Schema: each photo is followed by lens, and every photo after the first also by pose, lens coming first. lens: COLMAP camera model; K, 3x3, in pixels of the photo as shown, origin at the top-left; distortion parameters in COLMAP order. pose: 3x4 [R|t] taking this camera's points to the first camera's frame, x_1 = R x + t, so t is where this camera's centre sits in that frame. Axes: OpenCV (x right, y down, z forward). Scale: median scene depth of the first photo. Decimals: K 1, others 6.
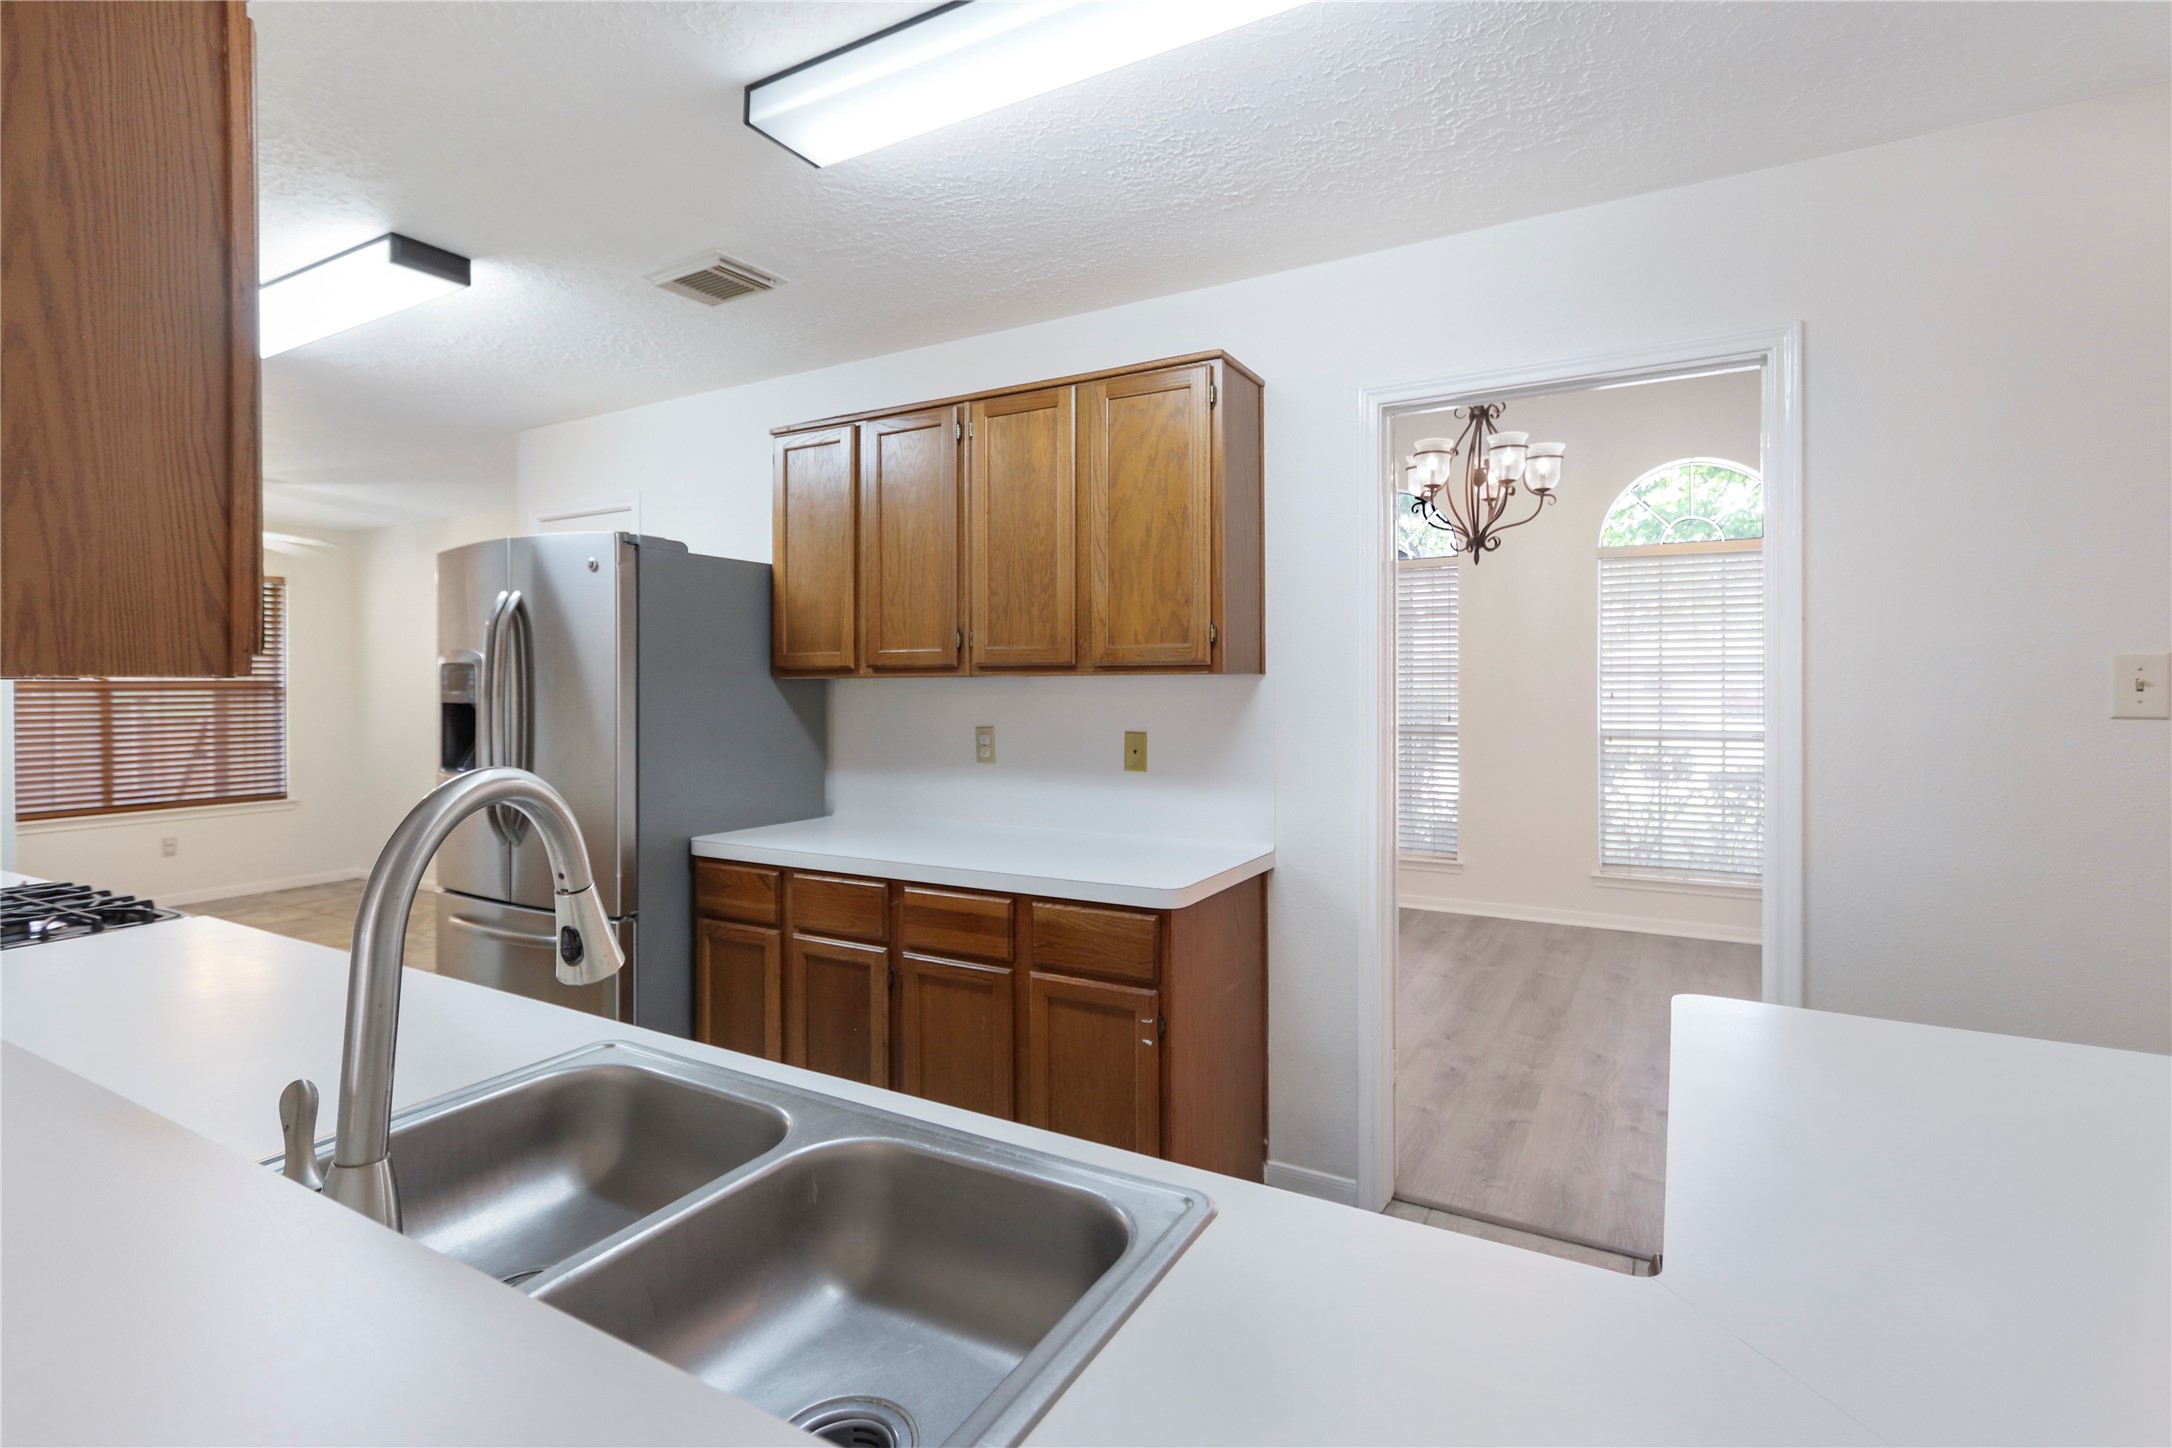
lens RADIAL K [[1040.3, 0, 1097.2], [0, 1040.3, 732.0], [0, 0, 1]] dist [0.002618, 0.001986]
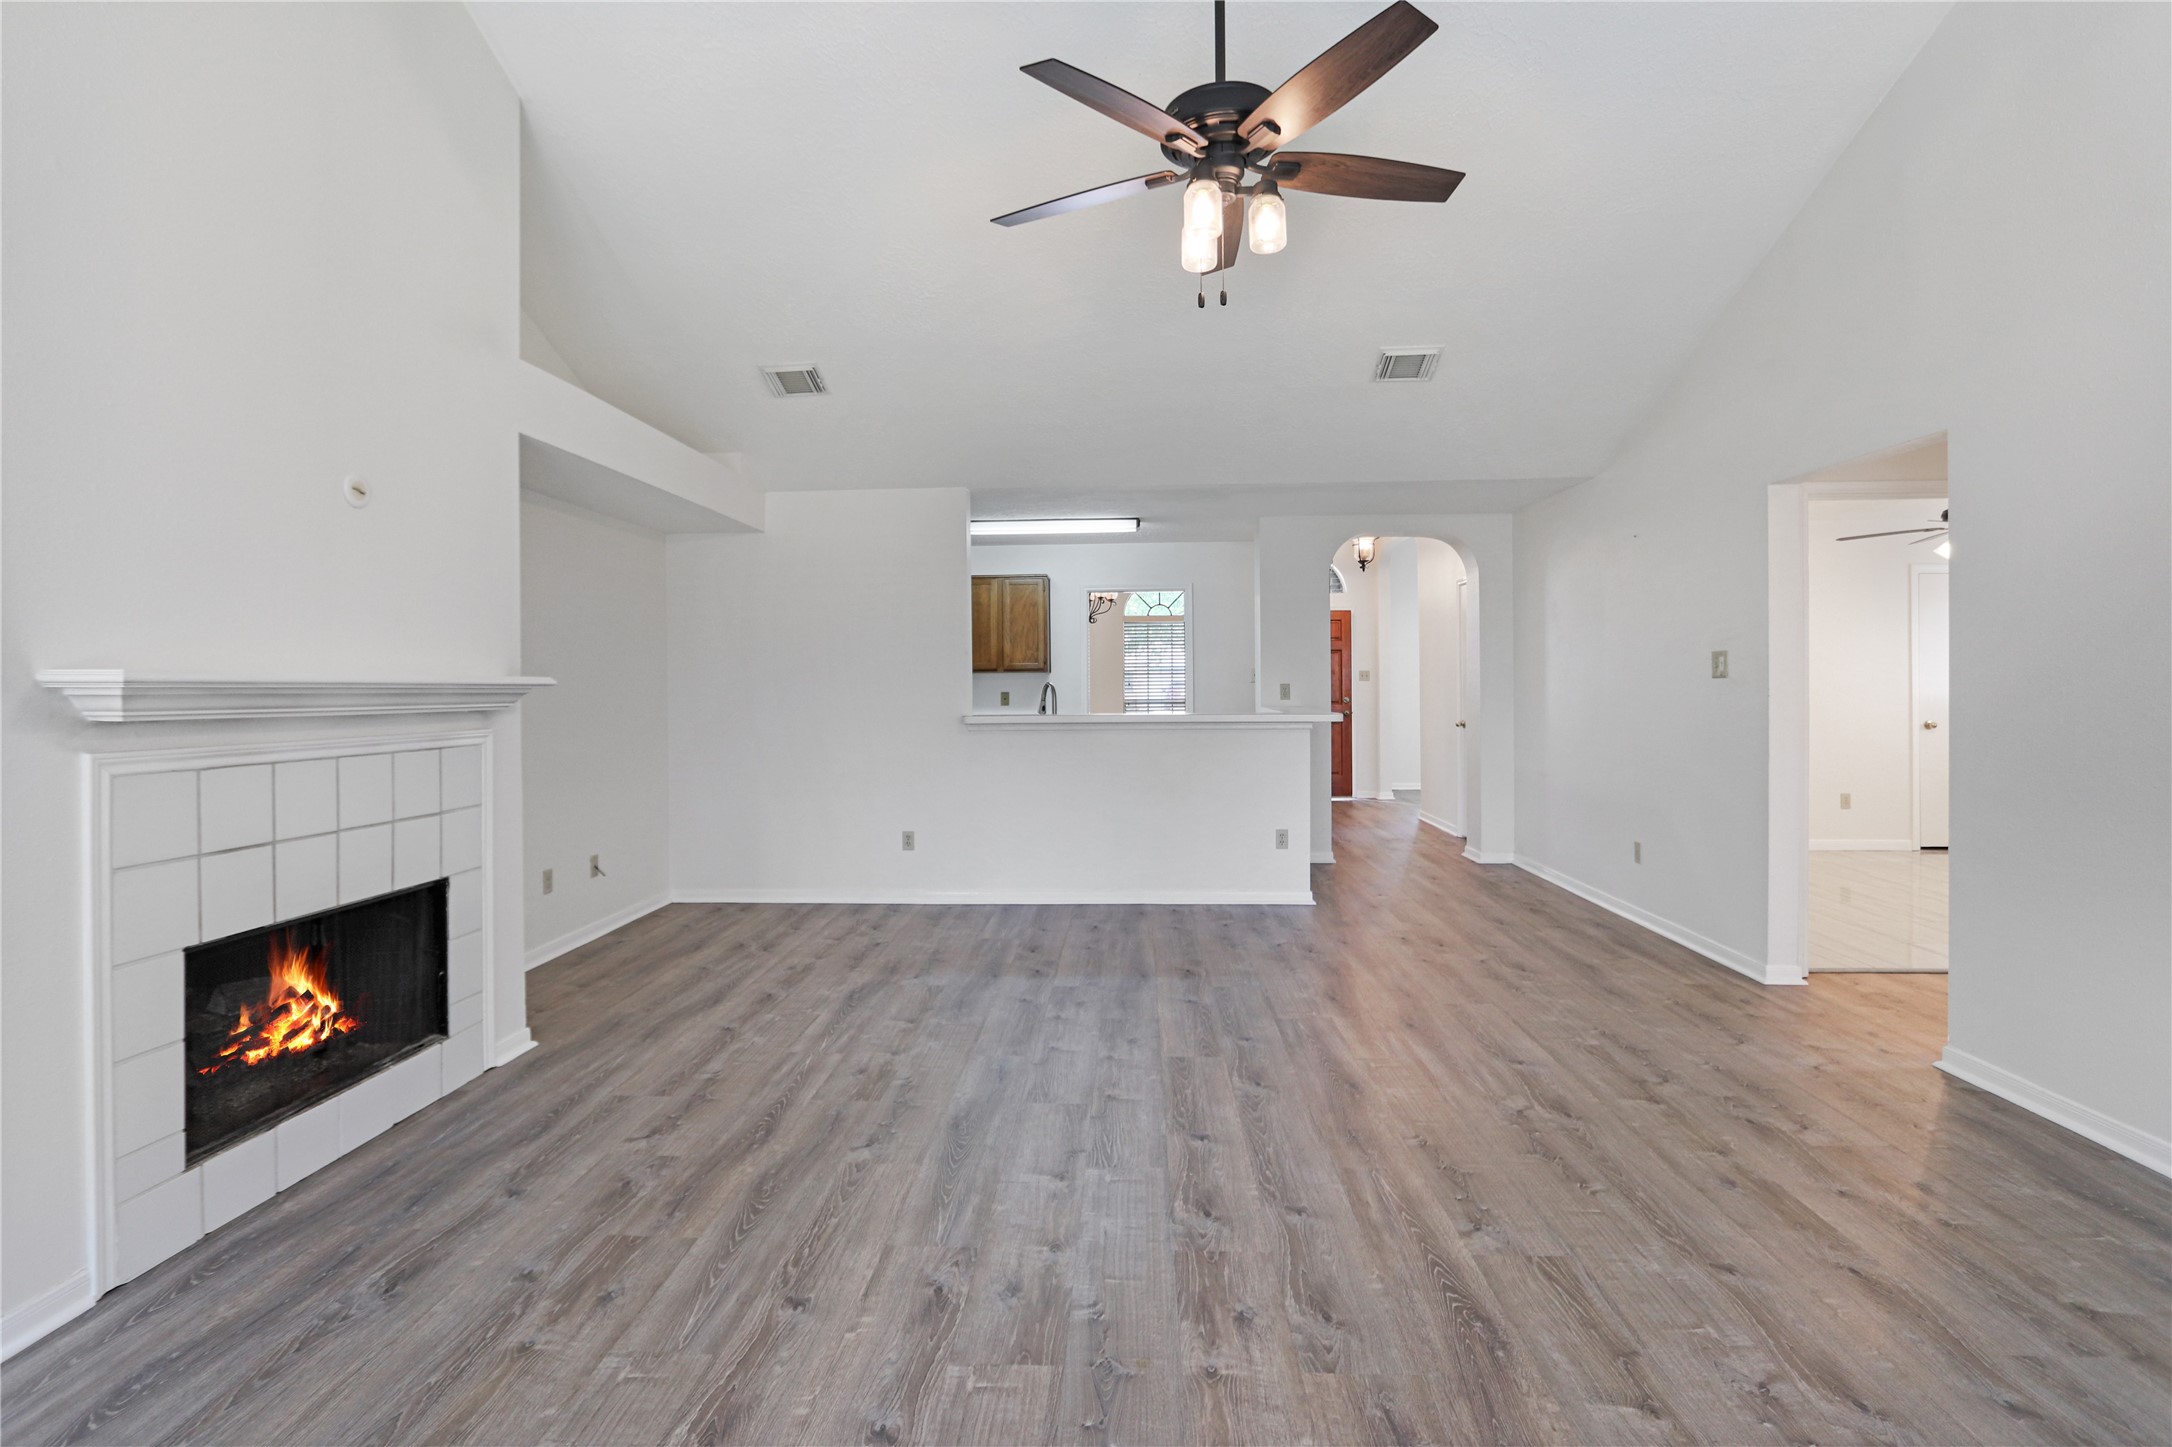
lens RADIAL K [[1040.3, 0, 1092.6], [0, 1040.3, 729.3], [0, 0, 1]] dist [0.002618, 0.001986]
pose [[0.888528, -0.020297, 0.458373, -1.177468], [0.022686, 0.999743, 0.000293, 0.119258], [-0.458261, 0.010138, 0.888760, -1.855622]]
